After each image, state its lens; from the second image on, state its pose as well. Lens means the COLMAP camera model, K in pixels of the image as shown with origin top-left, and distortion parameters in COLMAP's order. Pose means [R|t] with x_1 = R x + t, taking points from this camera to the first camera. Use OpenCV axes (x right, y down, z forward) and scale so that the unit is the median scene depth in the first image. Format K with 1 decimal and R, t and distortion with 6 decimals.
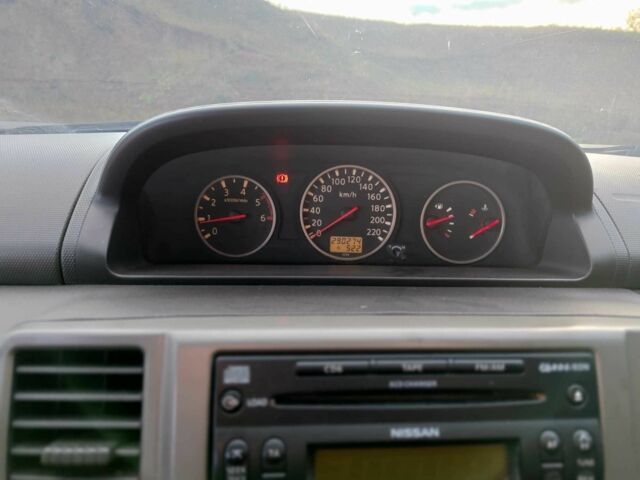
lens RADIAL K [[451.7, 0, 320.0], [0, 451.7, 240.0], [0, 0, 1]] dist [0.040615, -0.002807]
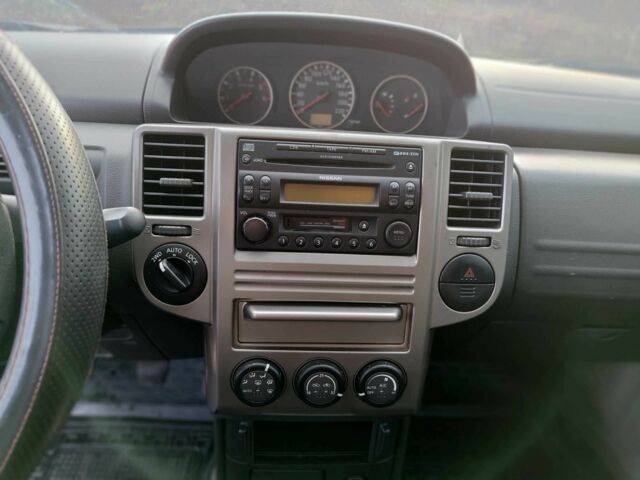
lens RADIAL K [[451.7, 0, 320.0], [0, 451.7, 240.0], [0, 0, 1]] dist [0.040615, -0.002807]
pose [[0.999339, 0.035432, -0.008122, 0.084561], [-0.033754, 0.987414, 0.154510, 0.175221], [0.013495, -0.154134, 0.987958, -0.533989]]
